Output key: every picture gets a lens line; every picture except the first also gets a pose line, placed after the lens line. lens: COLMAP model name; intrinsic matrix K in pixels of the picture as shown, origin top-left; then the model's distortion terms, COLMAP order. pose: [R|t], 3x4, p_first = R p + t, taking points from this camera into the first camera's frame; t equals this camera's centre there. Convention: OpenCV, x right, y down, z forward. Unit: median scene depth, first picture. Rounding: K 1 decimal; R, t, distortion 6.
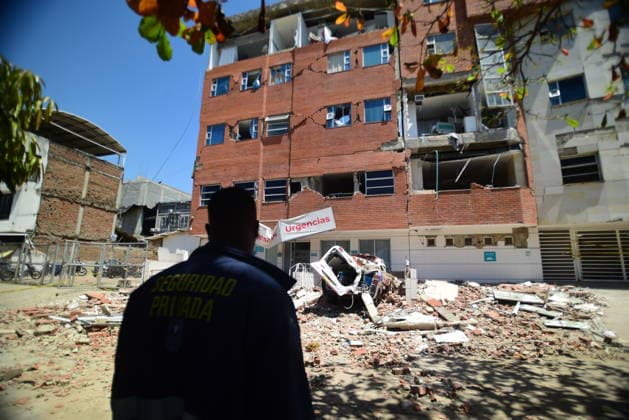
lens RADIAL K [[305.9, 0, 313.0], [0, 305.9, 221.2], [0, 0, 1]] dist [-0.082902, 0.040273]
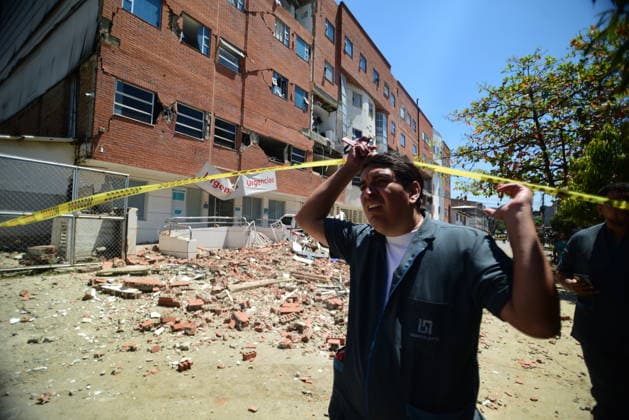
lens RADIAL K [[305.9, 0, 313.0], [0, 305.9, 221.2], [0, 0, 1]] dist [-0.082902, 0.040273]
pose [[0.278623, 0.019779, 0.960197, -0.904878], [-0.185688, 0.982032, 0.033652, 0.070602], [-0.942279, -0.187673, 0.277289, 0.494582]]
